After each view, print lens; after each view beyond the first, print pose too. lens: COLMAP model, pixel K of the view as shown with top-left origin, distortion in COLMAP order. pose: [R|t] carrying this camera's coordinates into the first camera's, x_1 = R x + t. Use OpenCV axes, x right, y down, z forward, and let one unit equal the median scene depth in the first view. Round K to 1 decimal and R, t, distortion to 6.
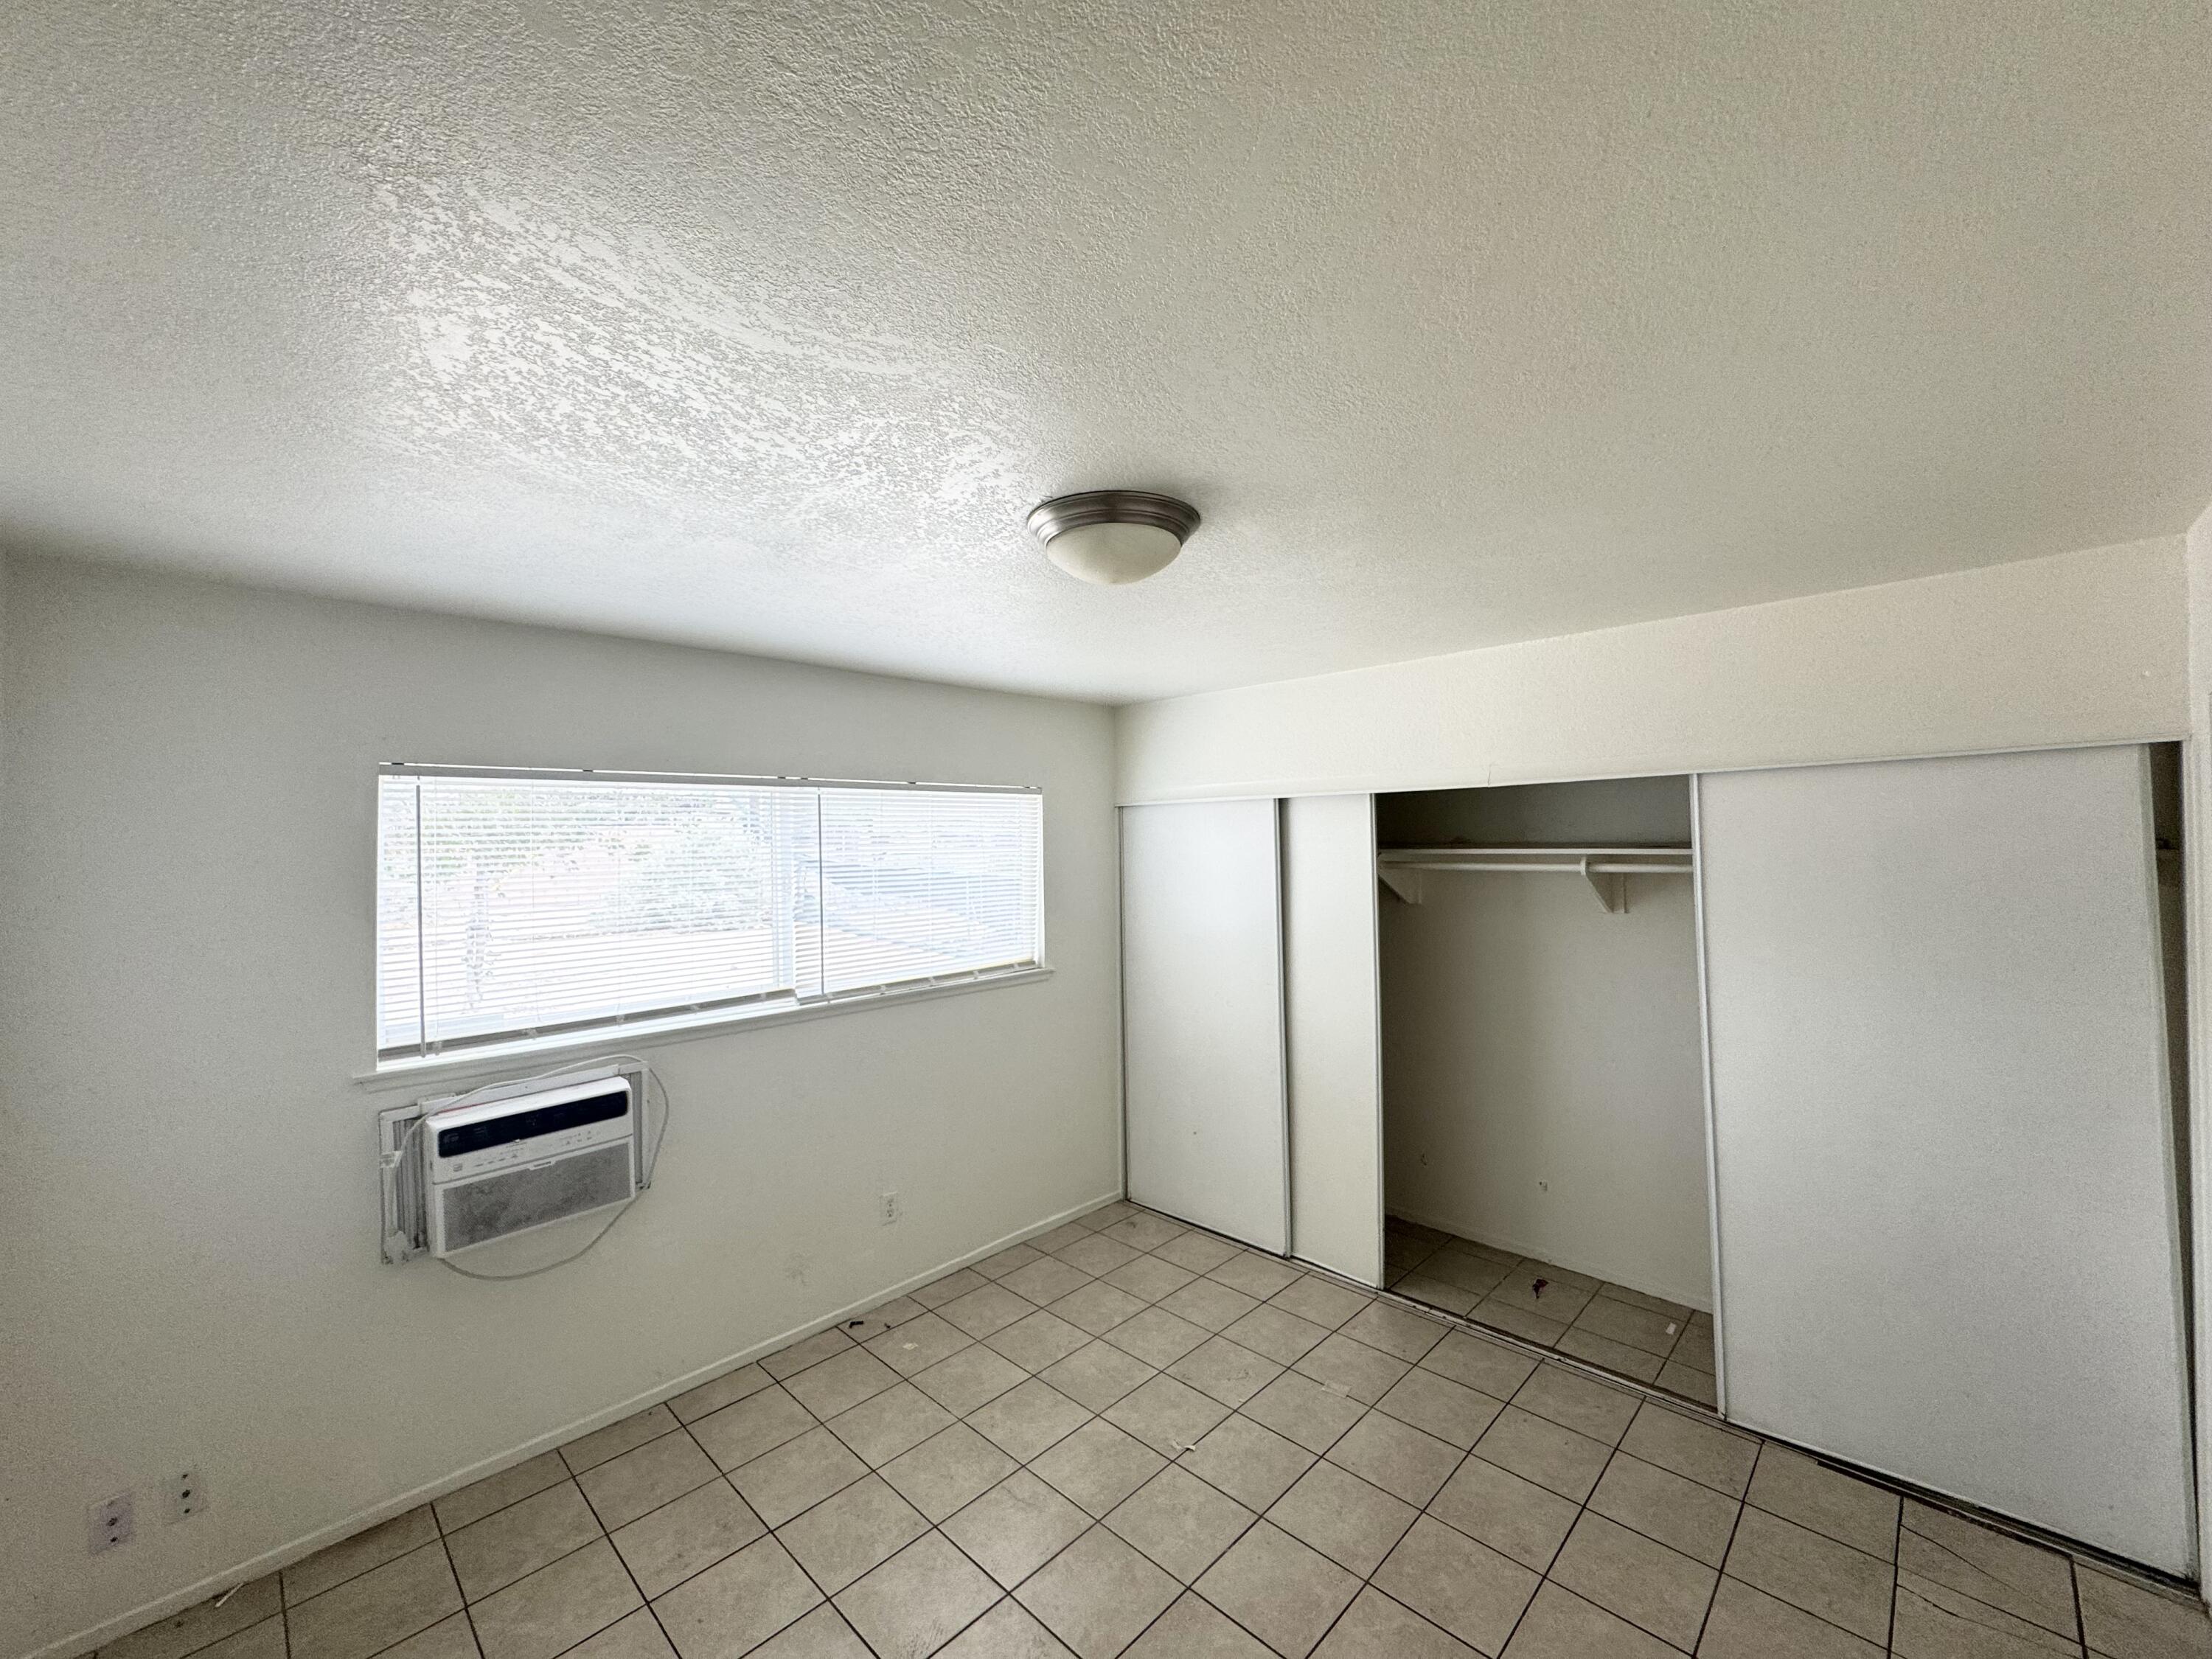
lens RADIAL K [[881.8, 0, 1105.9], [0, 881.8, 828.8], [0, 0, 1]] dist [-0.002156, -0.000215]
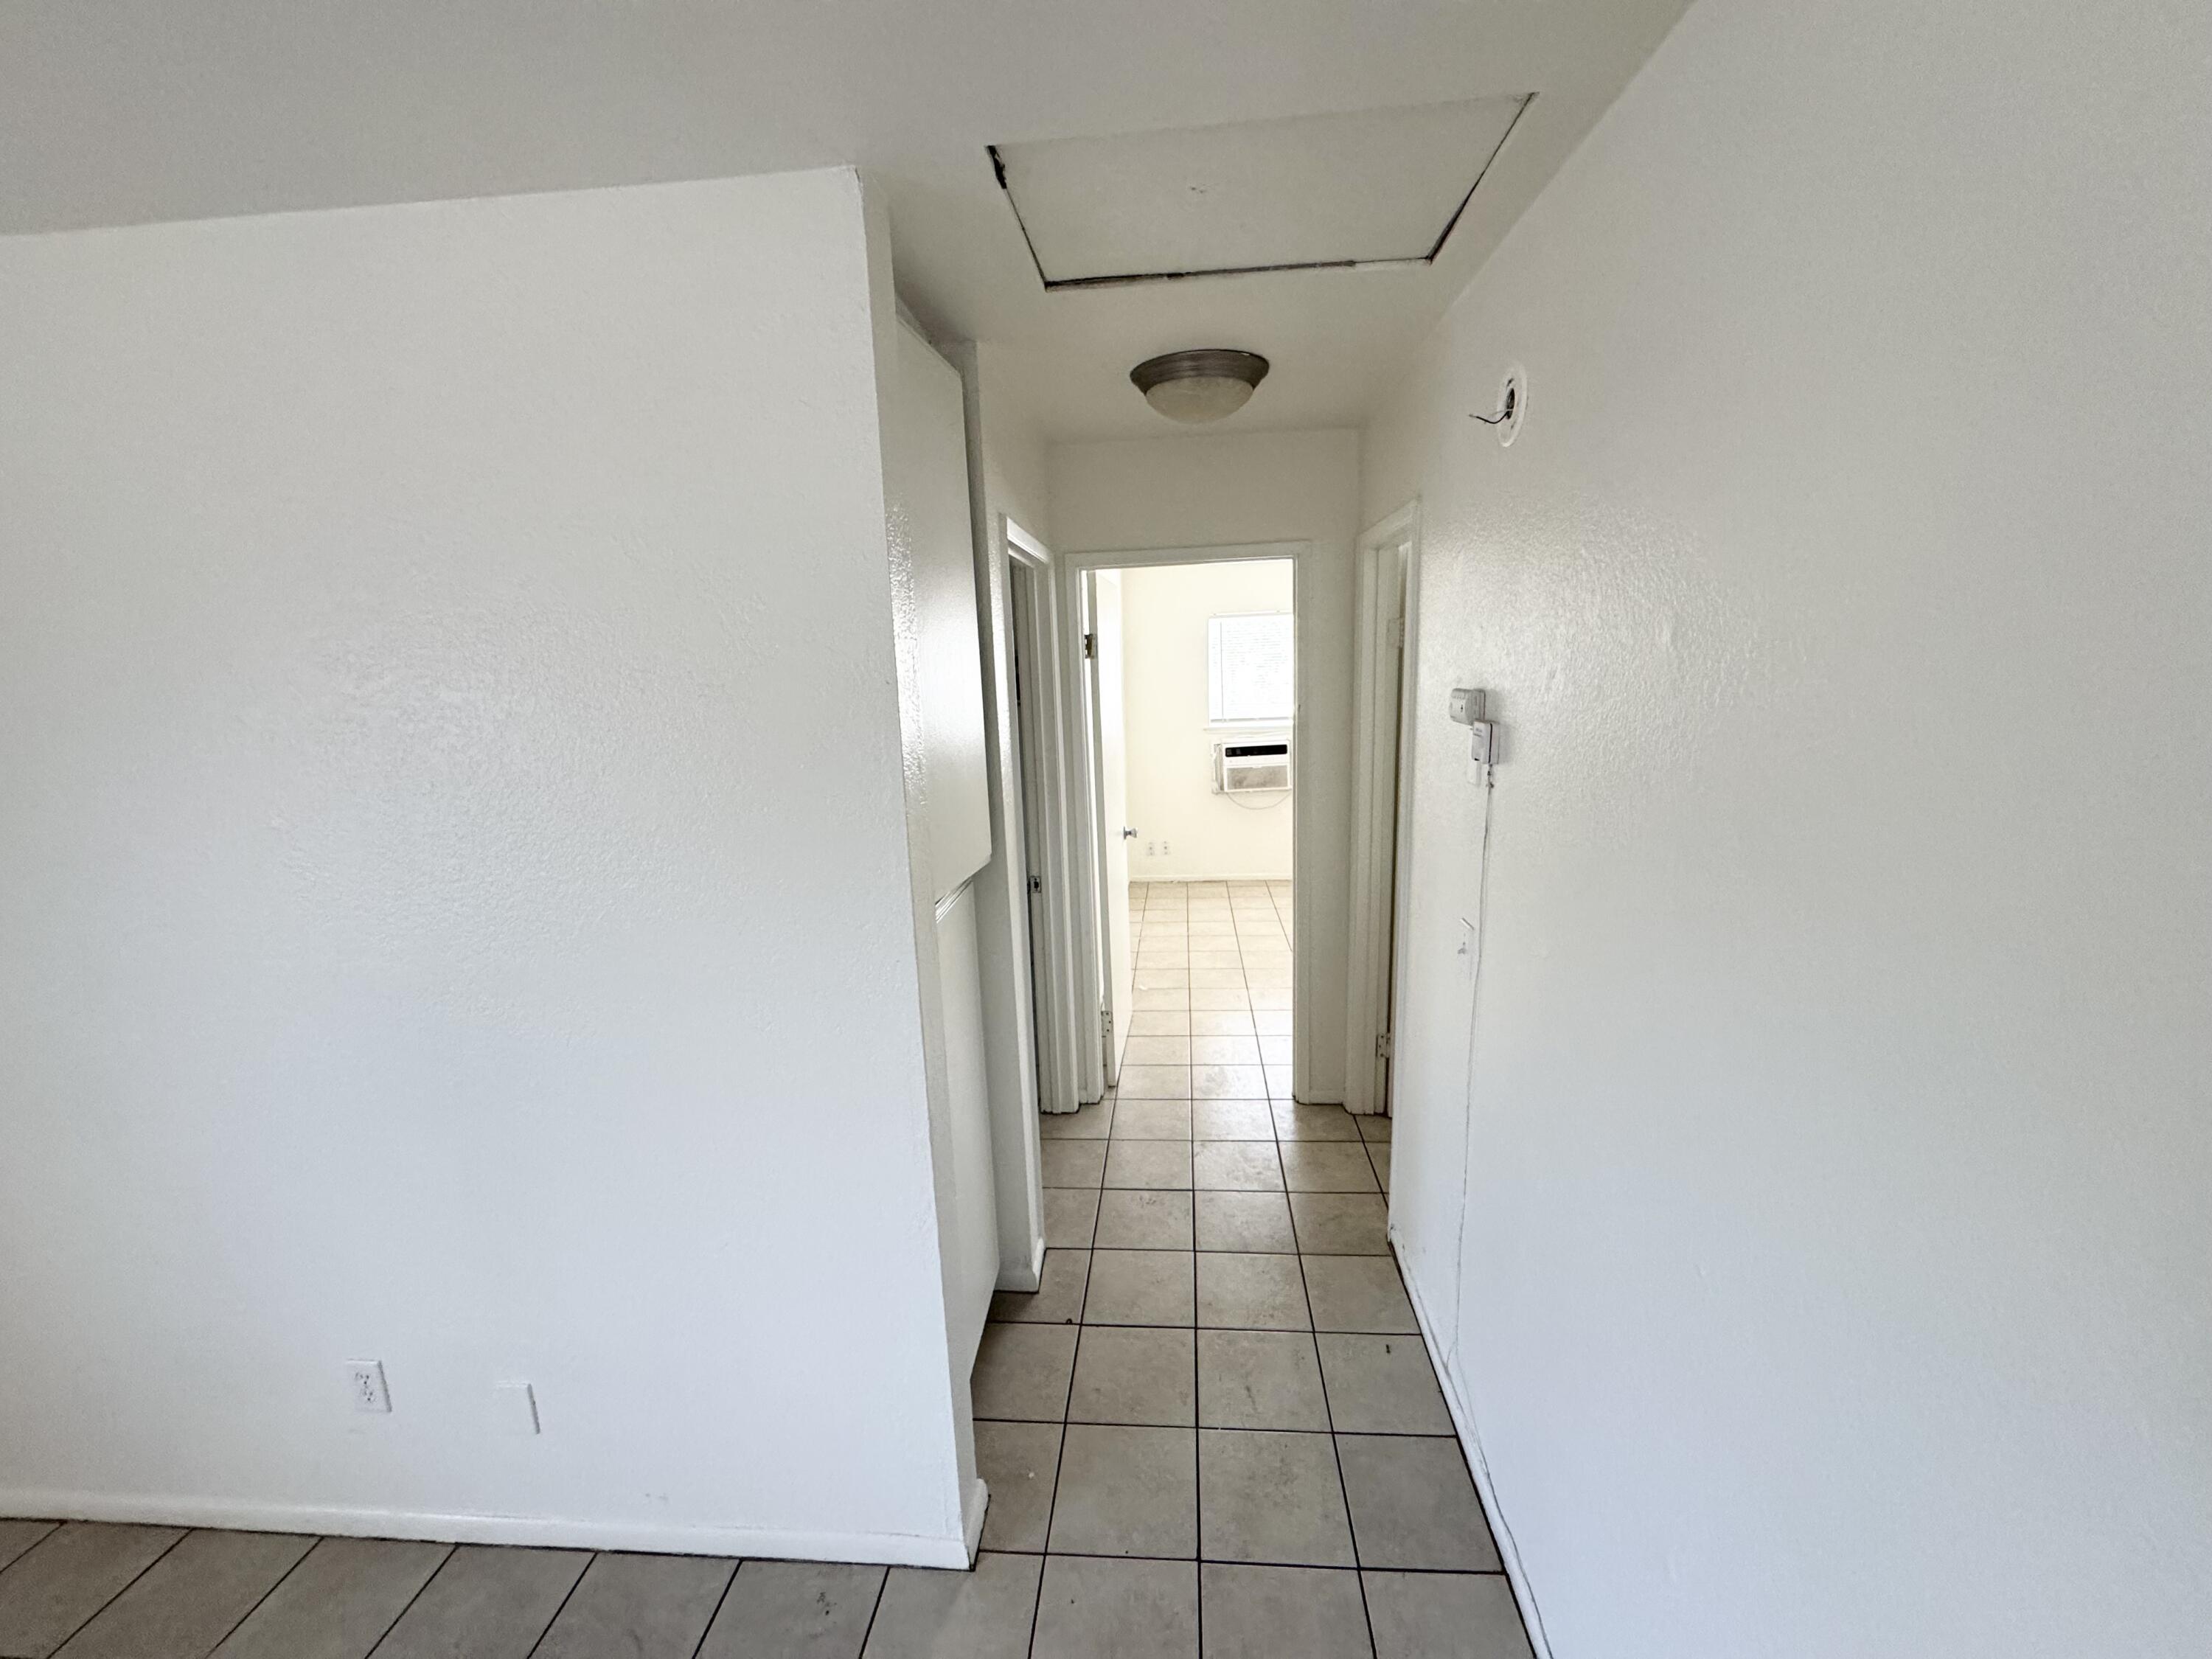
lens RADIAL K [[881.8, 0, 1105.9], [0, 881.8, 828.8], [0, 0, 1]] dist [-0.002156, -0.000215]
pose [[0.638902, 0.137073, -0.756978, 0.989639], [0.036333, 0.977523, 0.207675, -0.004115], [0.768430, -0.160188, 0.619561, -0.919858]]
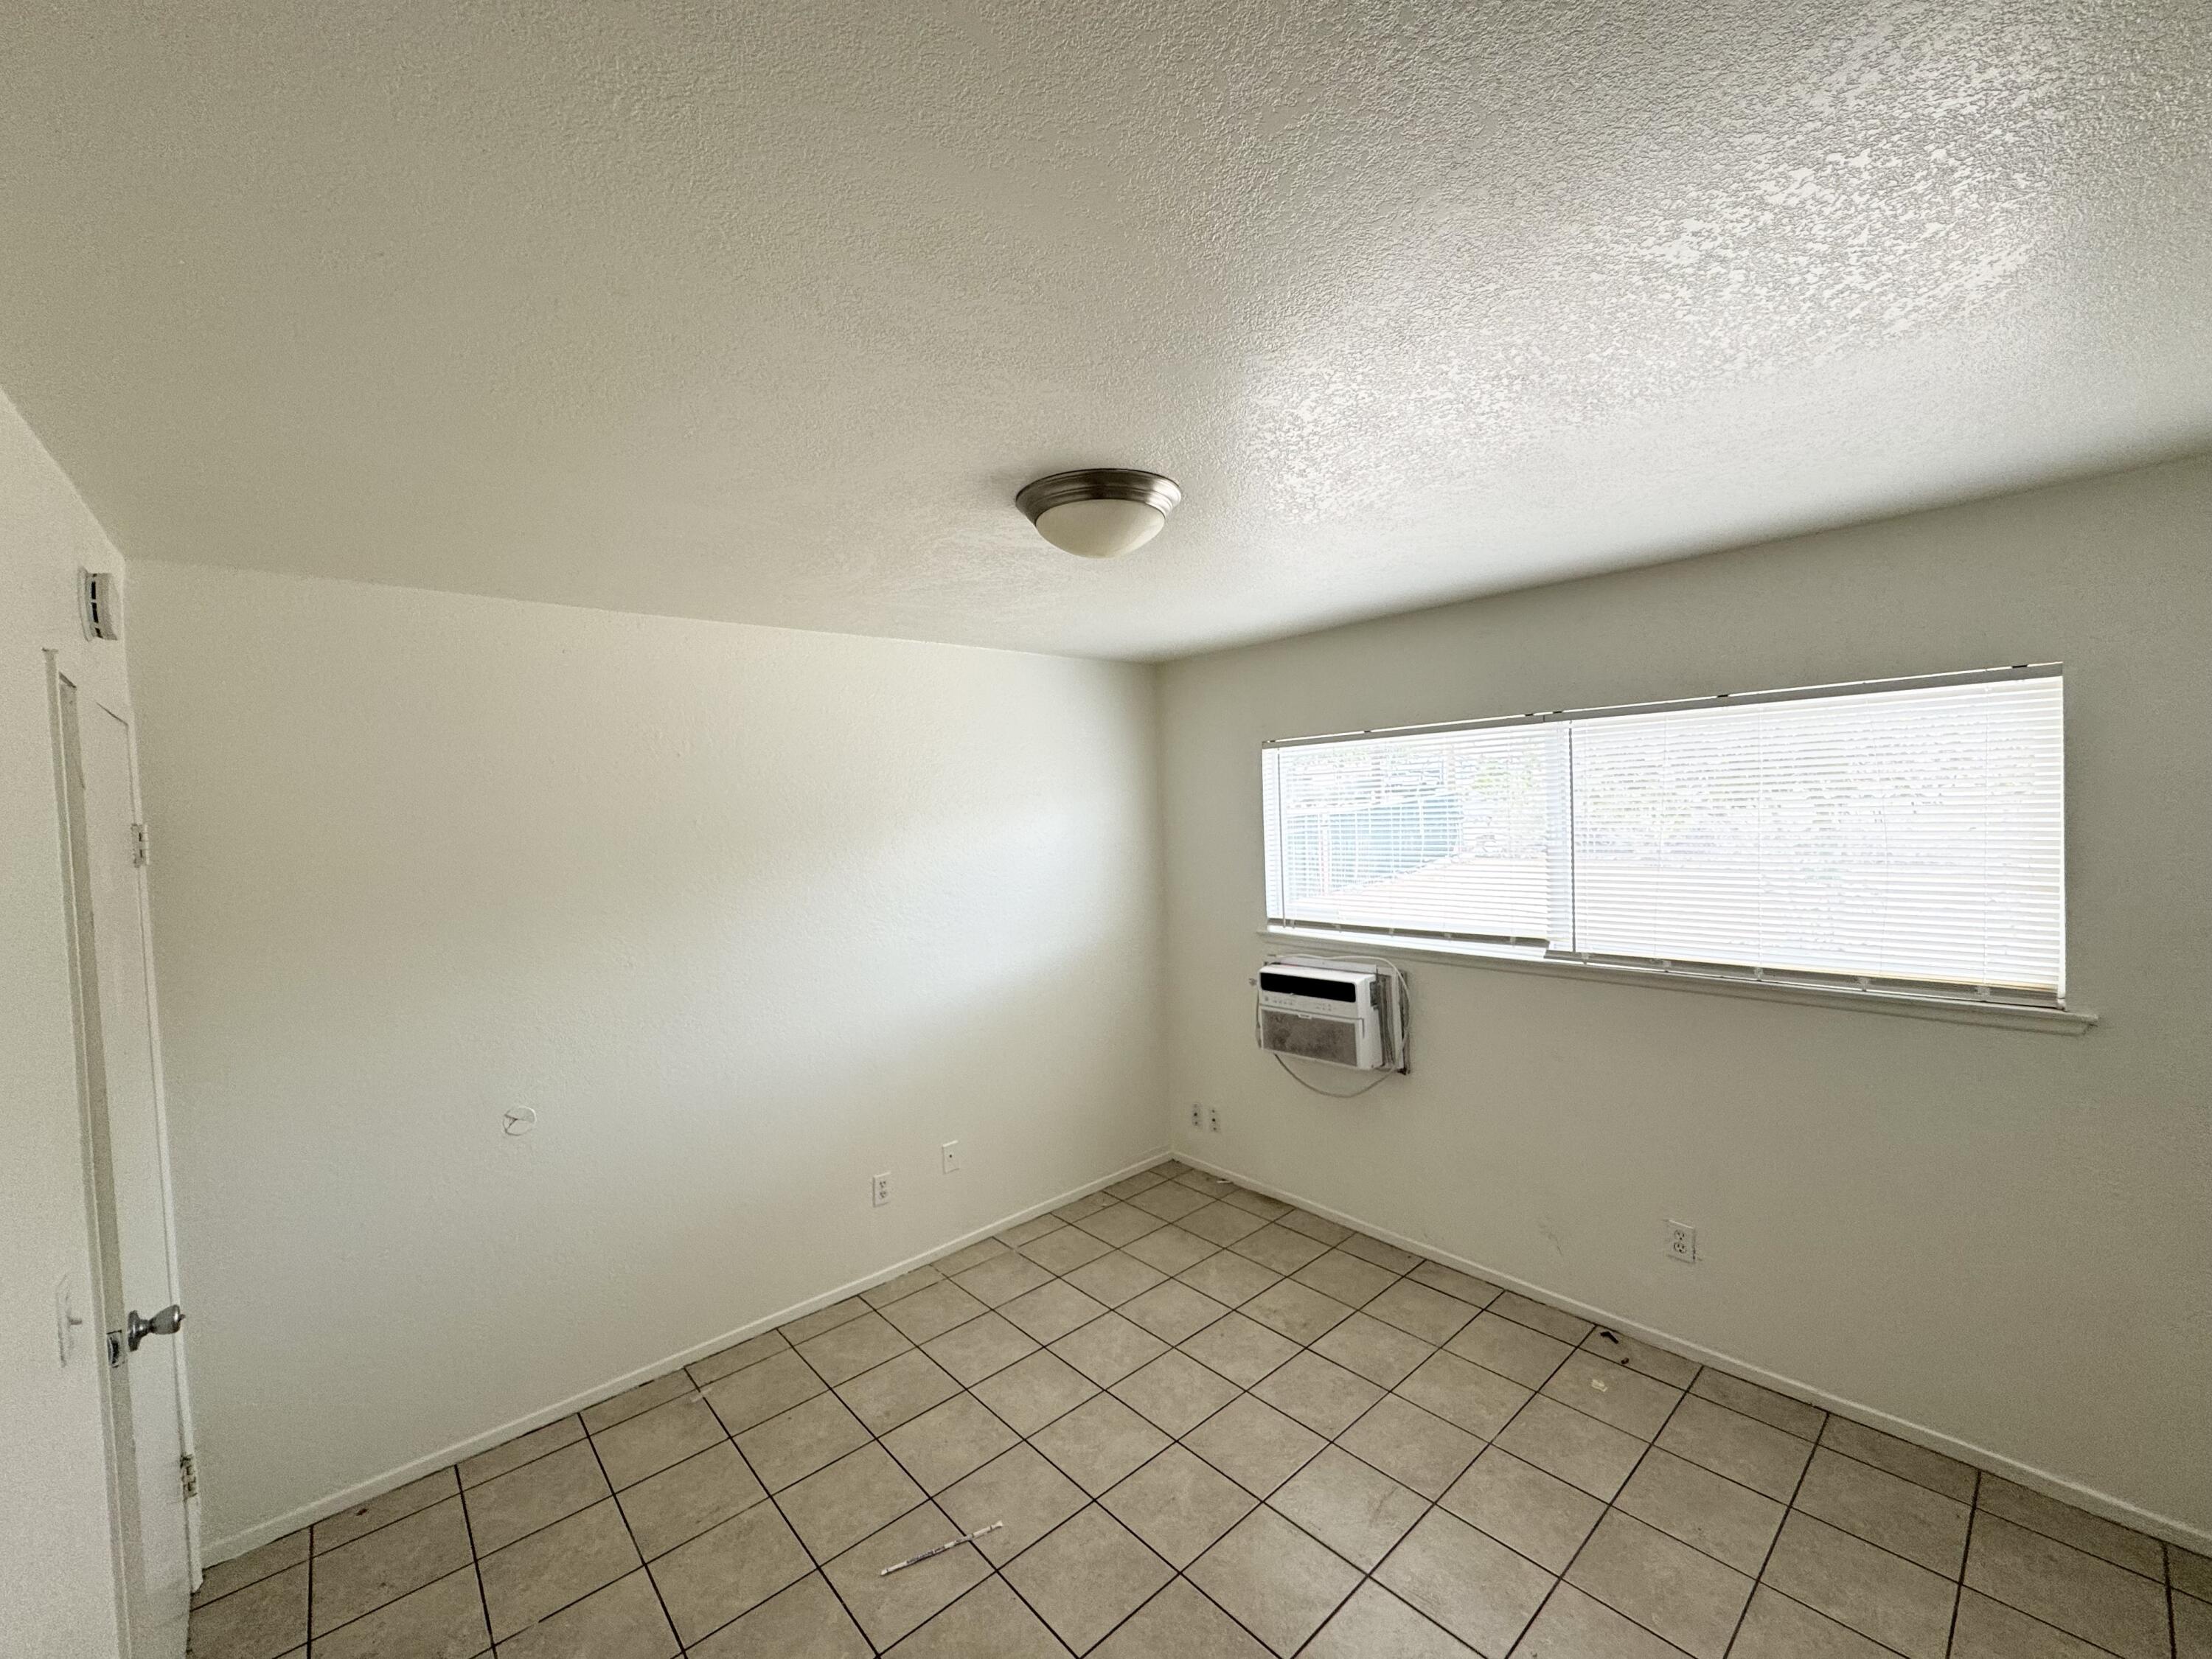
lens RADIAL K [[881.8, 0, 1105.9], [0, 881.8, 828.8], [0, 0, 1]] dist [-0.002156, -0.000215]
pose [[-0.068228, 0.049282, -0.996452, 0.708239], [0.053788, 0.997508, 0.045651, -0.004335], [0.996219, -0.050482, -0.070709, 0.709059]]
